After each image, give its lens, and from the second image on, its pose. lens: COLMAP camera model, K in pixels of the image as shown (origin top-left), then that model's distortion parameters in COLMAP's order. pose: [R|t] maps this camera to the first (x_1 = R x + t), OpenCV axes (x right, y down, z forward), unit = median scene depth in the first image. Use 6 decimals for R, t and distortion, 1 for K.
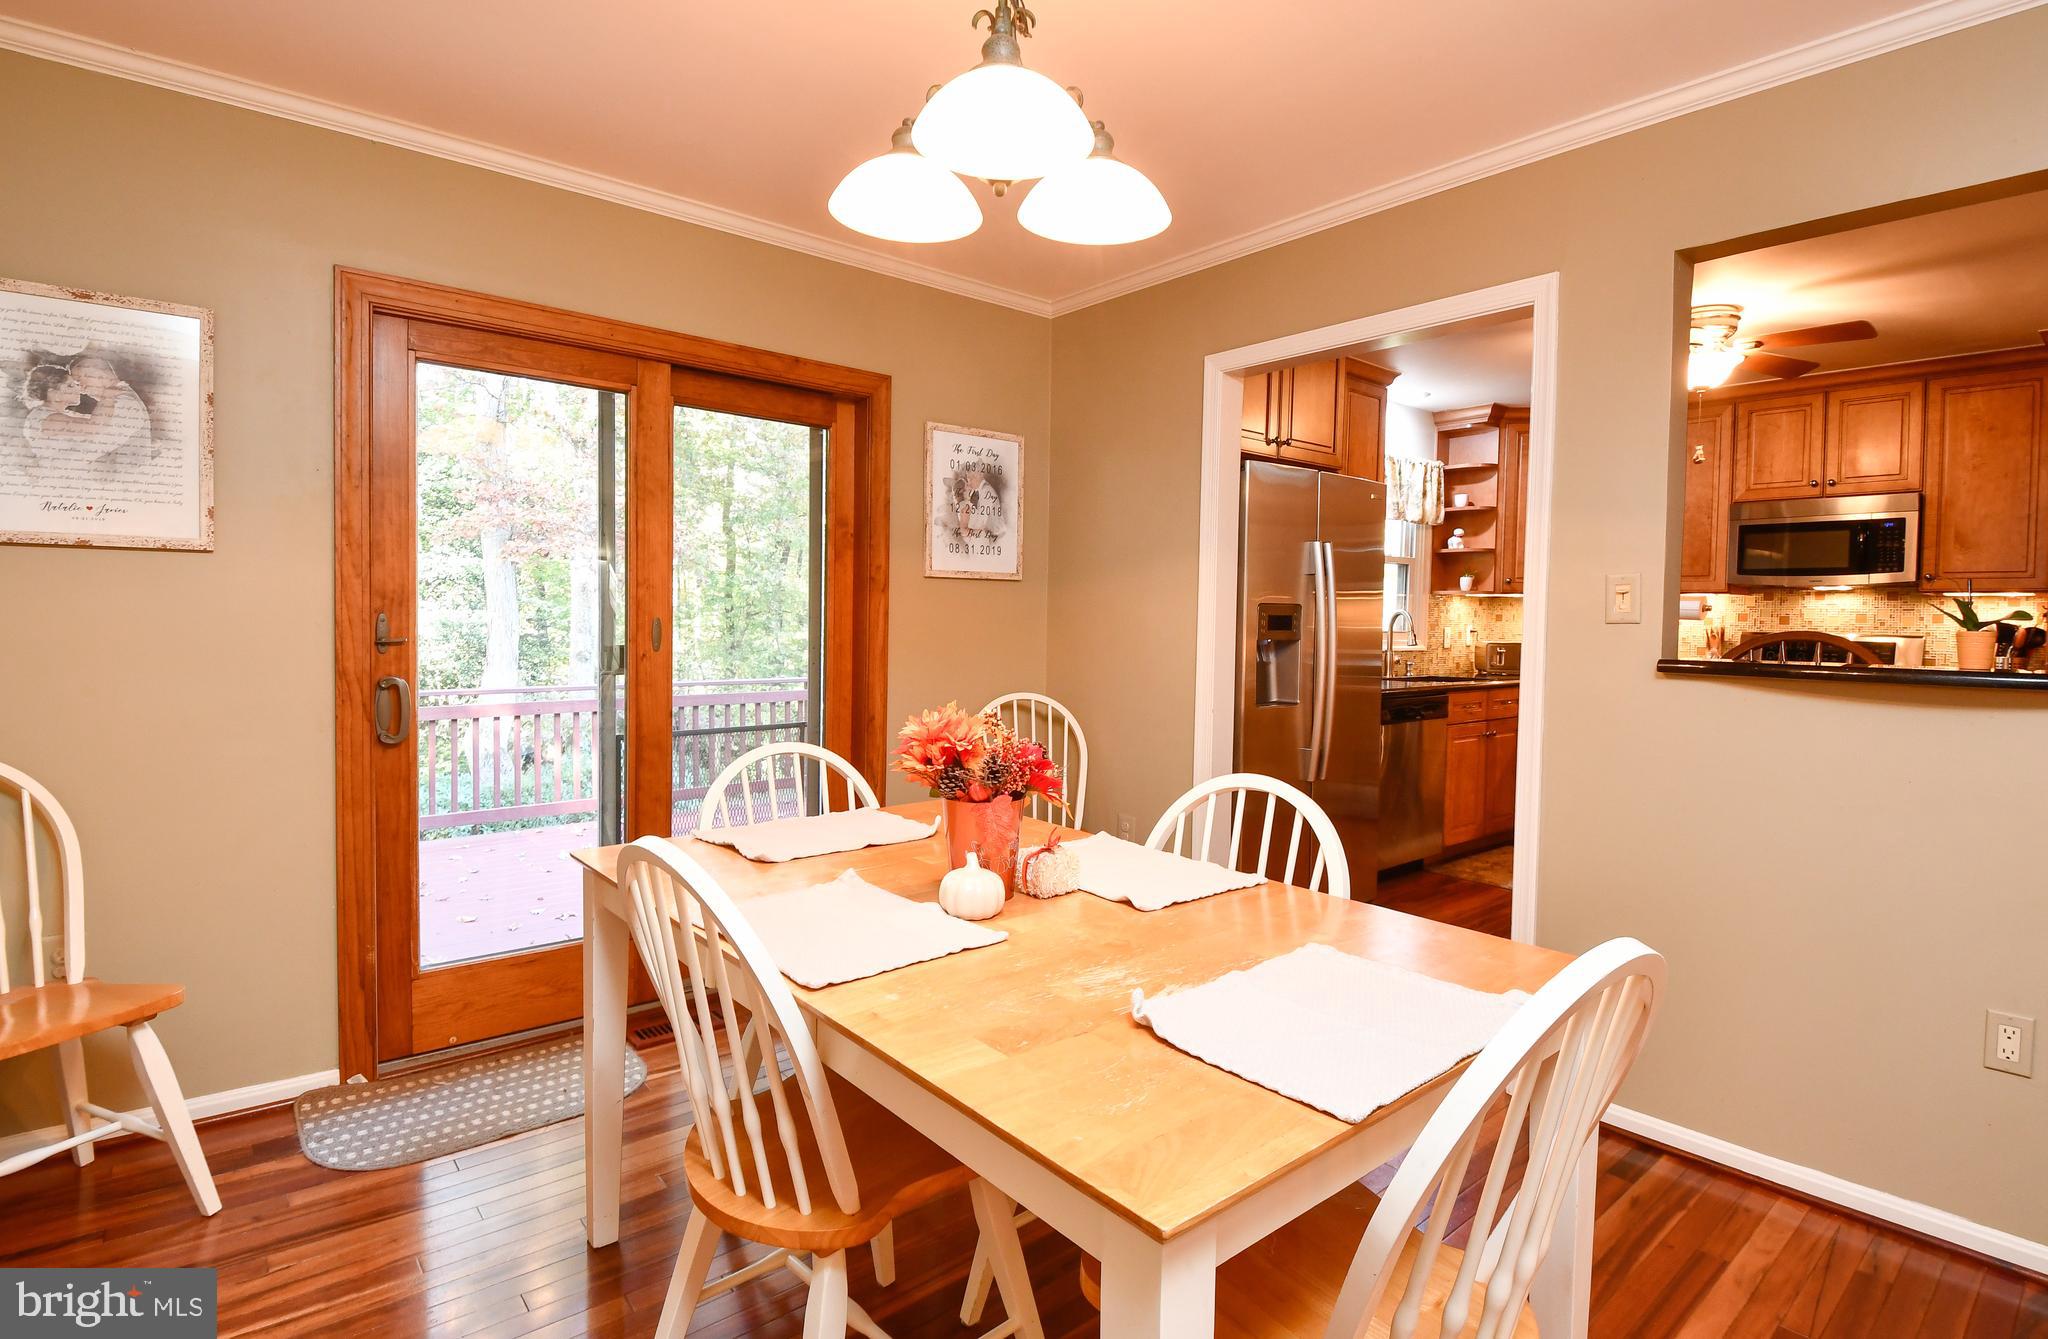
lens RADIAL K [[996.8, 0, 1006.7], [0, 996.8, 665.4], [0, 0, 1]] dist [-0.021021, -0.001693]
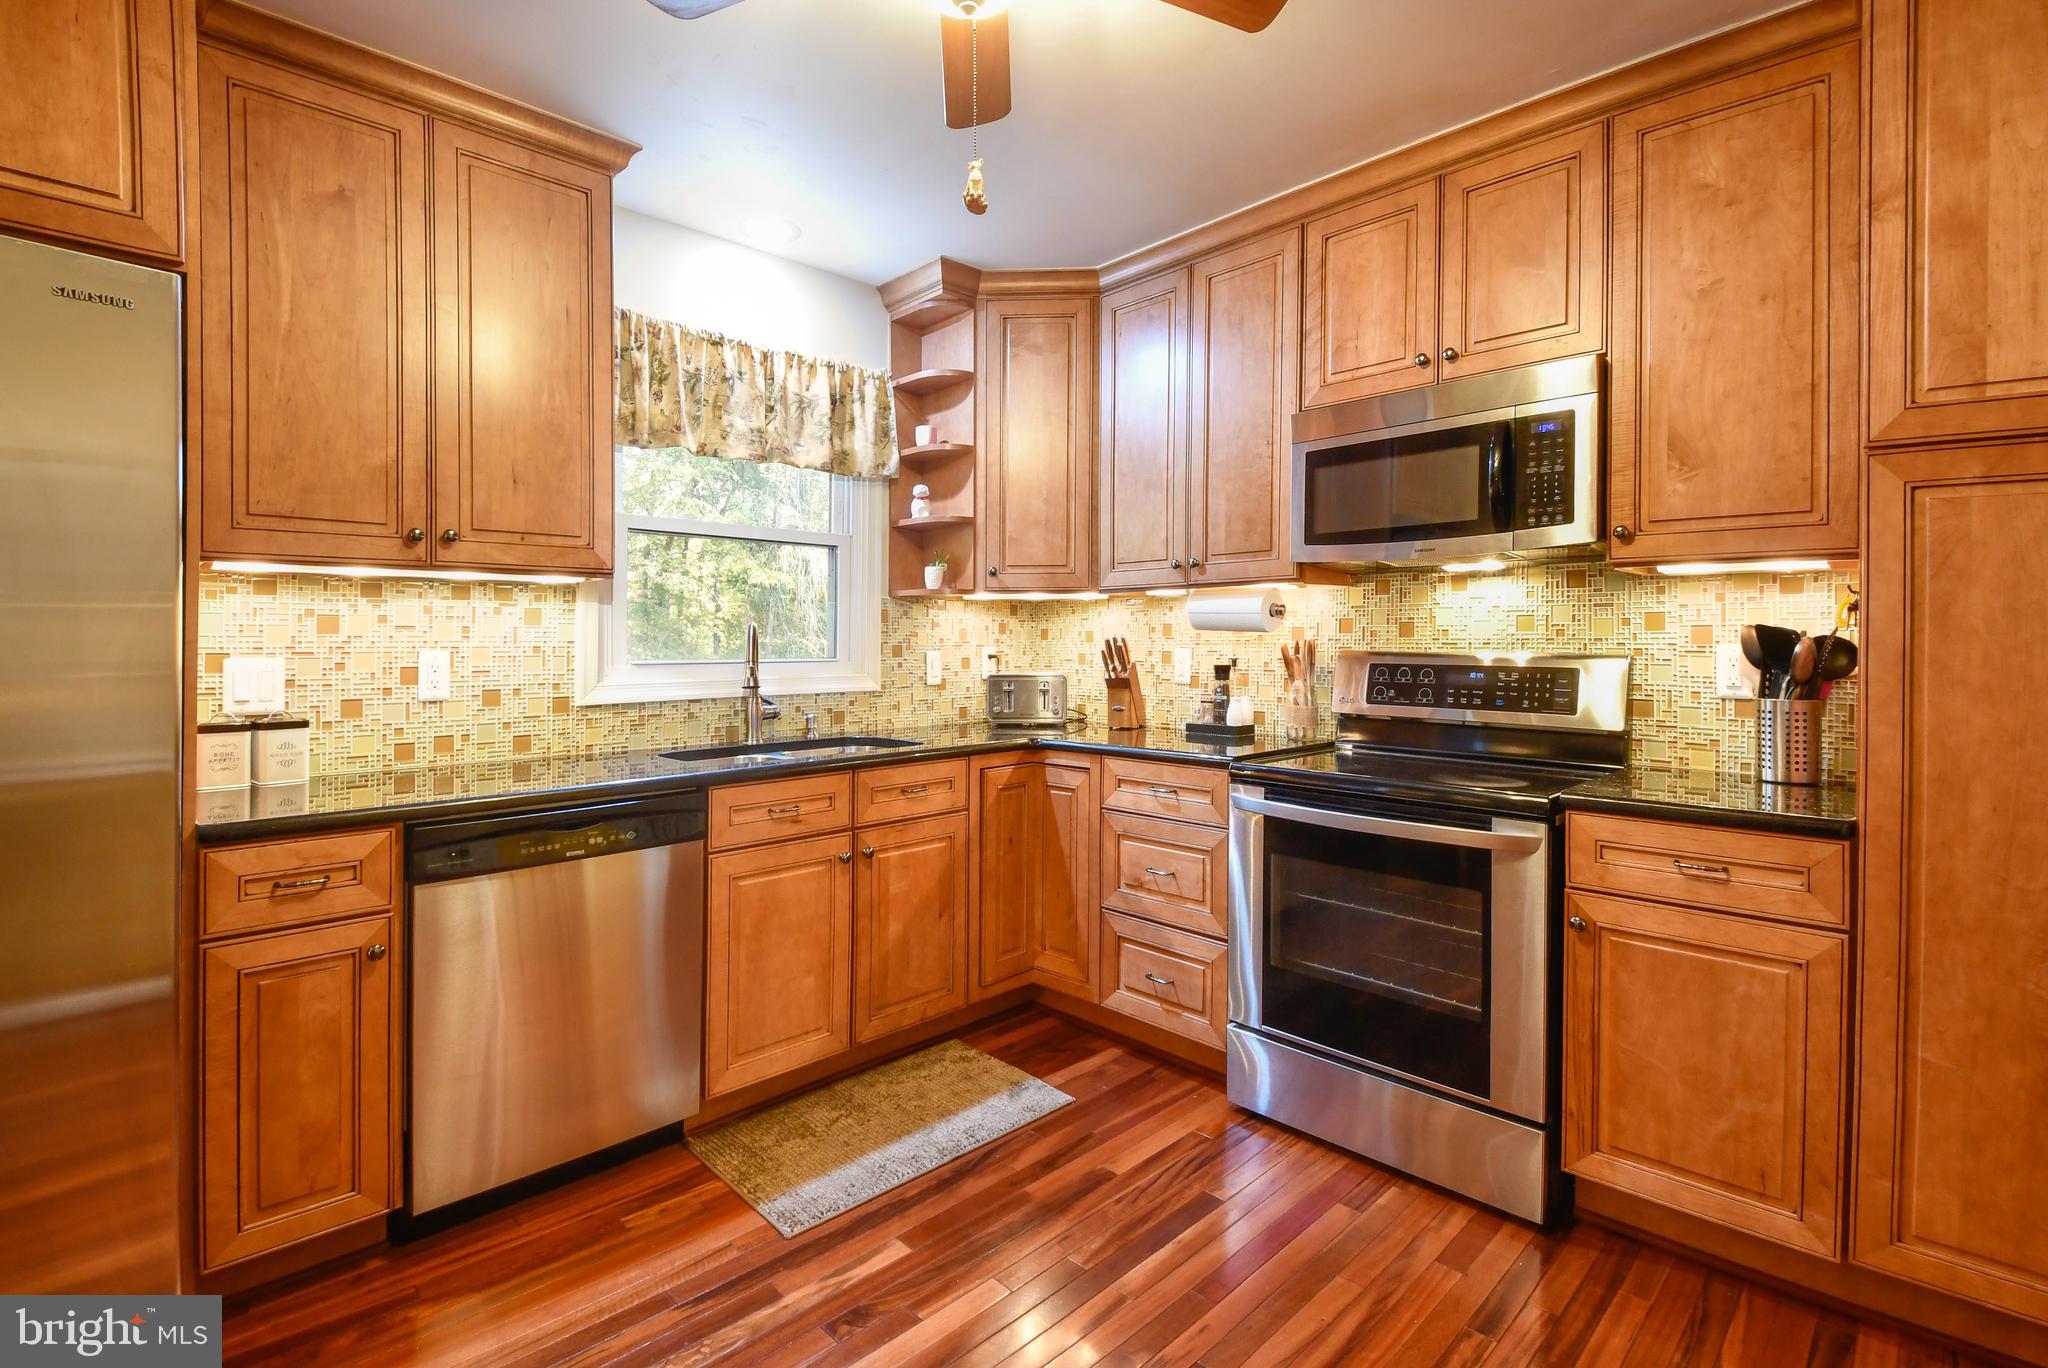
lens RADIAL K [[958.7, 0, 1014.7], [0, 958.7, 686.5], [0, 0, 1]] dist [-0.012625, -0.008865]
pose [[0.994583, -0.022048, 0.101581, 0.510903], [0.021644, 0.999753, 0.005082, -0.021068], [-0.101668, -0.002856, 0.994814, 0.483085]]
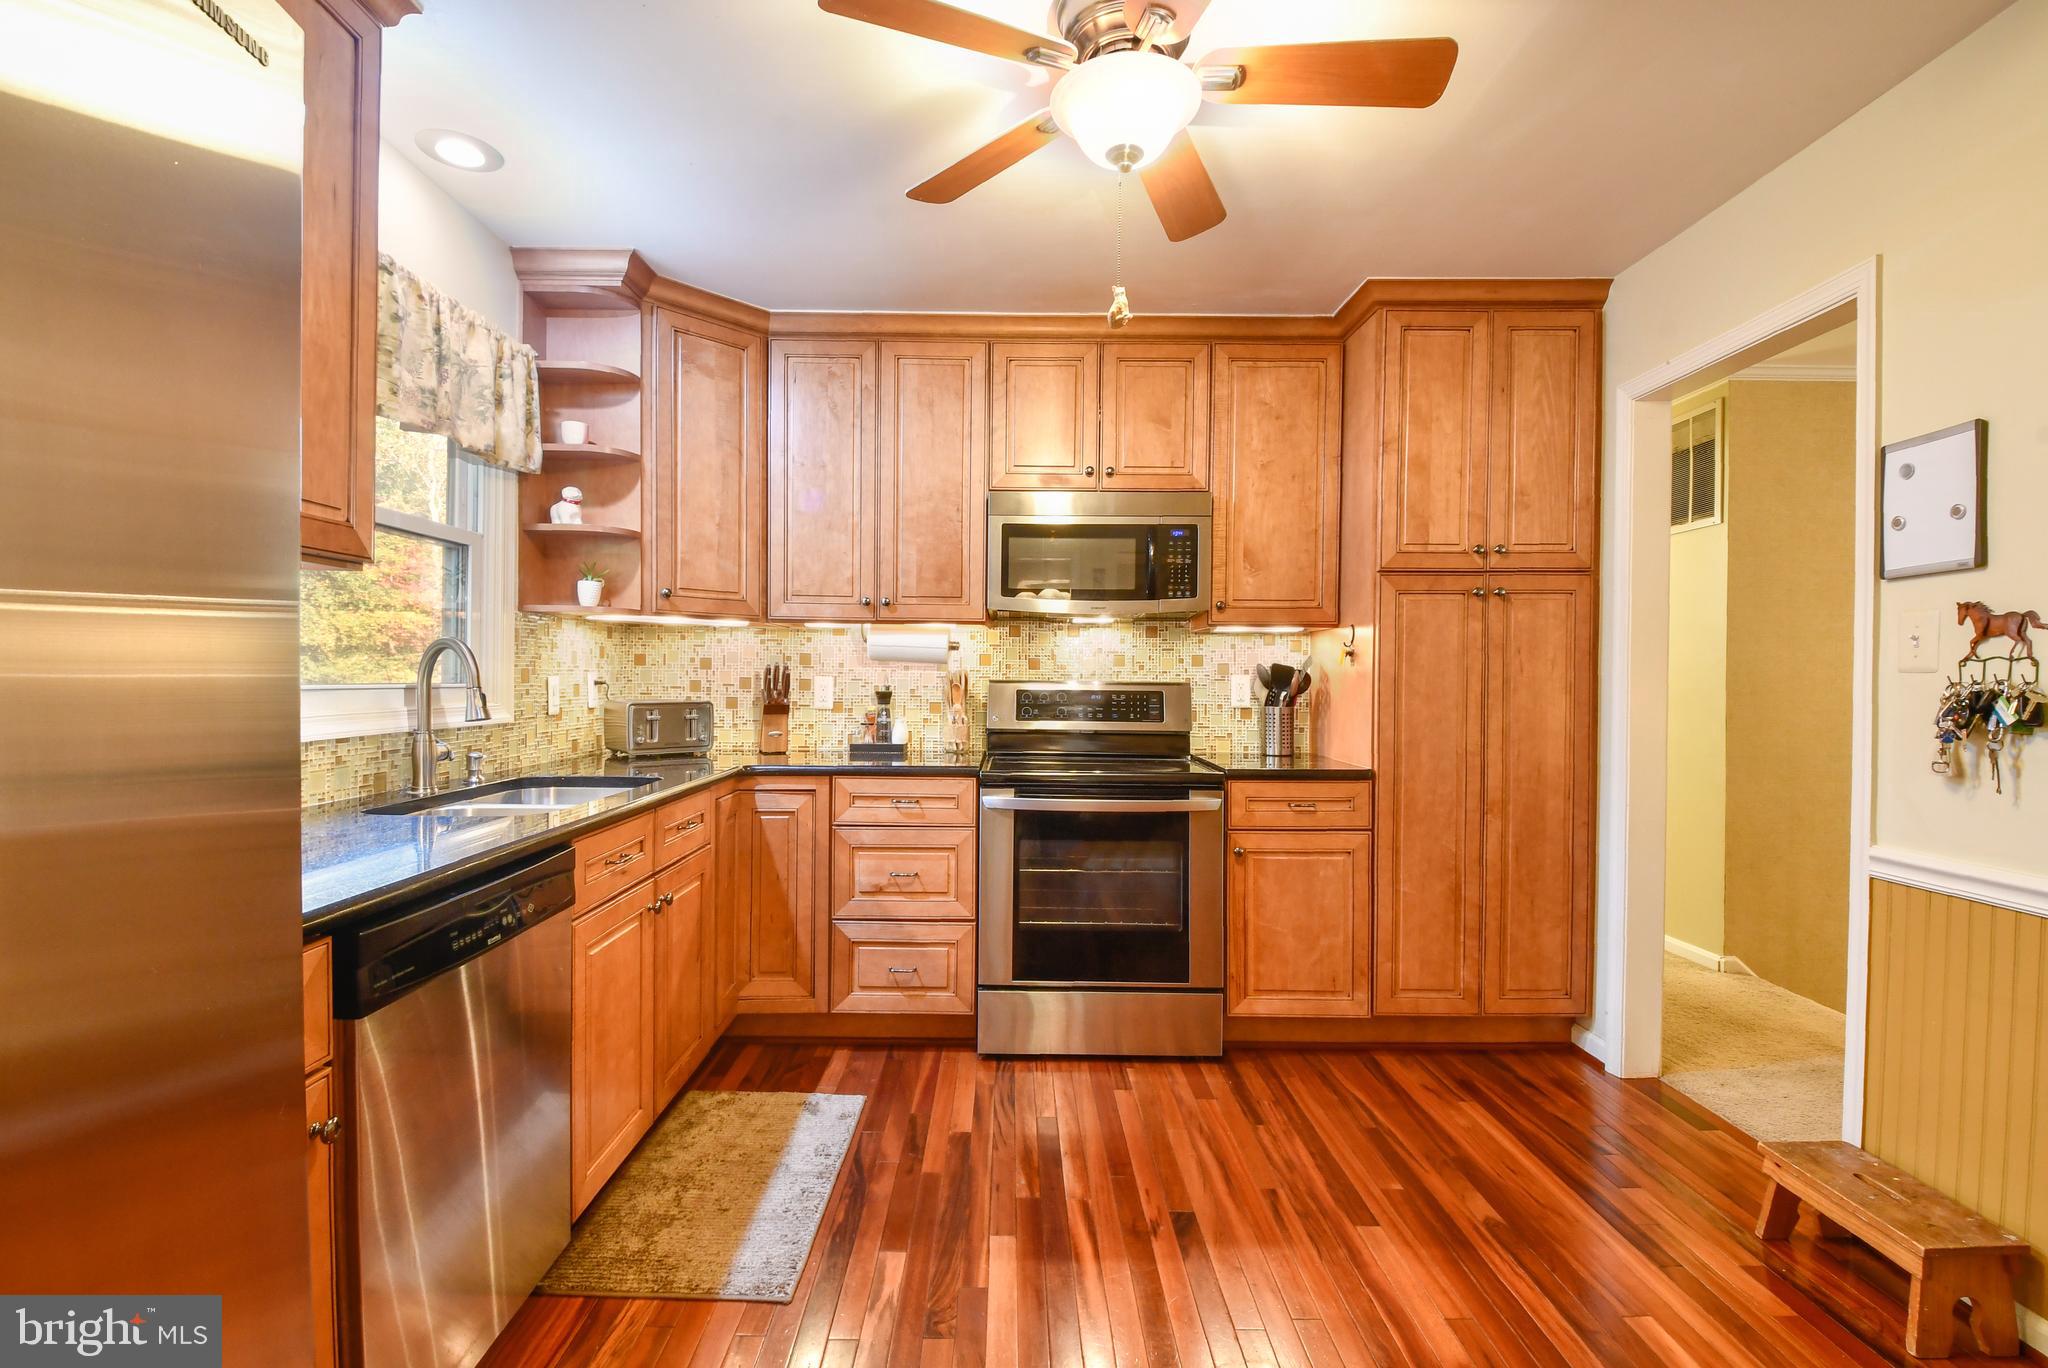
lens RADIAL K [[918.8, 0, 1020.3], [0, 918.8, 685.7], [0, 0, 1]] dist [0.013118, -0.000569]
pose [[0.615018, -0.014046, 0.788388, 0.243625], [0.036849, 0.999261, -0.010942, -0.022104], [-0.787652, 0.035781, 0.615081, 0.582978]]
